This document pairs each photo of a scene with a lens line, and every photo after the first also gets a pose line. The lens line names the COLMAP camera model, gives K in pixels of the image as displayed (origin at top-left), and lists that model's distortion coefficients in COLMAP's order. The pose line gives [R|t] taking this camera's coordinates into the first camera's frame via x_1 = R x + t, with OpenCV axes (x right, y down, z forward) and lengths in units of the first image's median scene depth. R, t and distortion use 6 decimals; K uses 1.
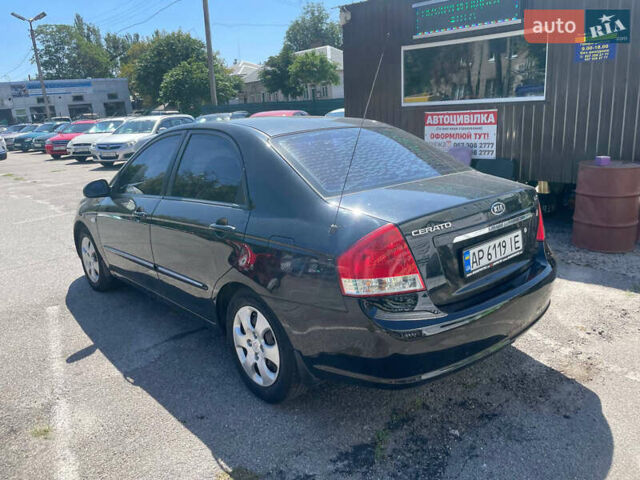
lens RADIAL K [[506.8, 0, 324.2], [0, 506.8, 239.8], [0, 0, 1]] dist [0.039998, -0.029933]
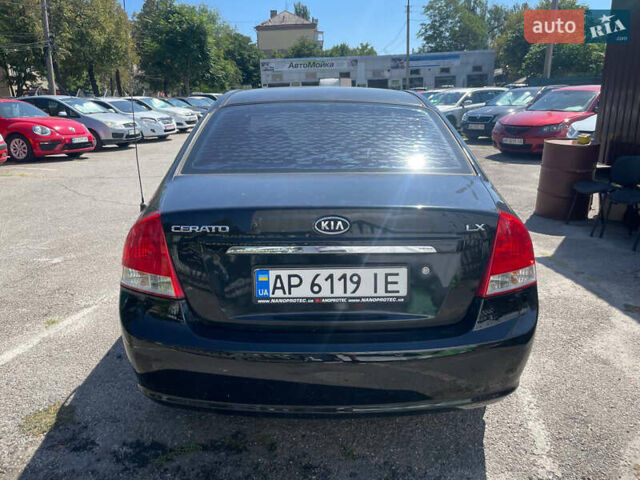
lens RADIAL K [[506.8, 0, 321.4], [0, 506.8, 239.0], [0, 0, 1]] dist [0.039998, -0.029933]
pose [[0.745051, 0.223203, -0.628553, 0.695108], [-0.193330, 0.974161, 0.116767, -0.109232], [0.638375, 0.034521, 0.768951, 0.407919]]
